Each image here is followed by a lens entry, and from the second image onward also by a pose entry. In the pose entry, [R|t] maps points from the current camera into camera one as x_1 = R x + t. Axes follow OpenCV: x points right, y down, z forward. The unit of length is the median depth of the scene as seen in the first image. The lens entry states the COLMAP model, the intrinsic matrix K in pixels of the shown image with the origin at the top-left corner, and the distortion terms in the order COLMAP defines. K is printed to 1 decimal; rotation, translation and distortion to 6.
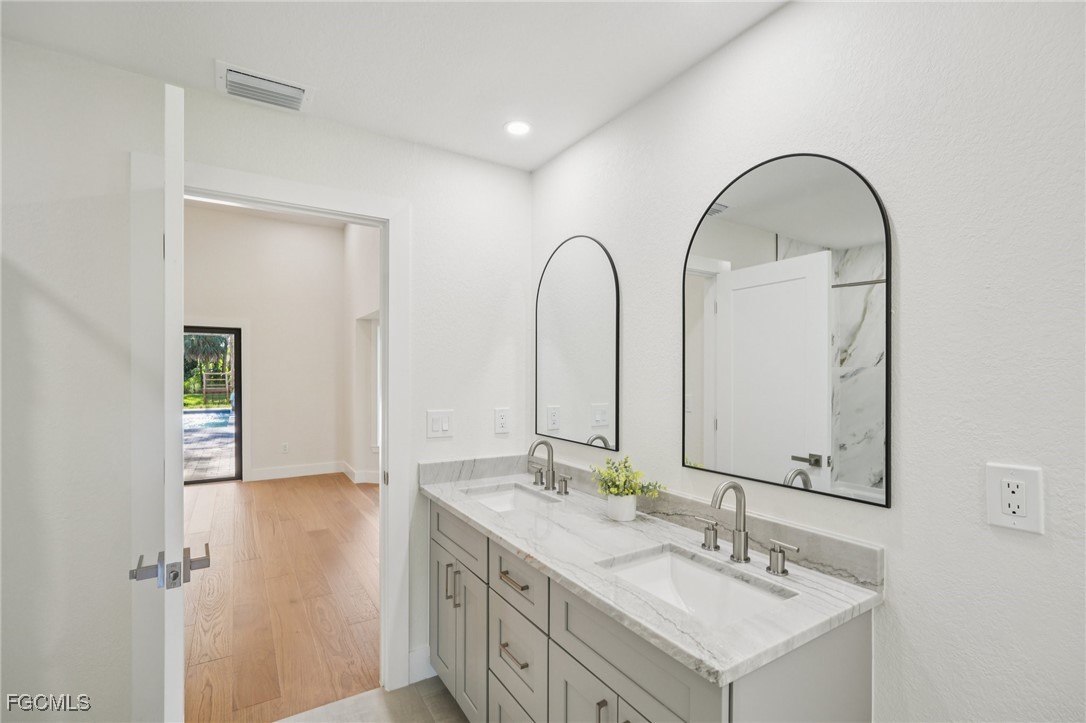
lens RADIAL K [[484.5, 0, 541.8], [0, 484.5, 368.6], [0, 0, 1]] dist [0.001651, 0.000313]
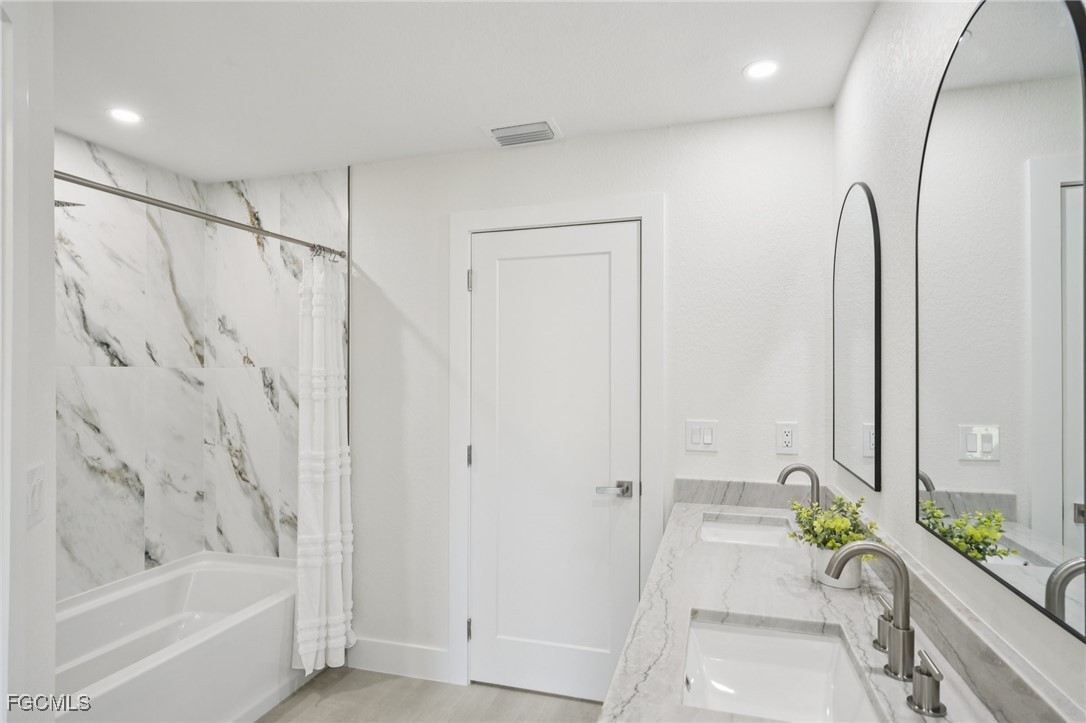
lens RADIAL K [[578.6, 0, 544.8], [0, 578.6, 366.5], [0, 0, 1]] dist [-0.003312, 0.000133]
pose [[0.662218, -0.020678, -0.749026, 0.391887], [0.007980, 0.999757, -0.020544, 0.008813], [0.749268, 0.007628, 0.662222, 0.100210]]
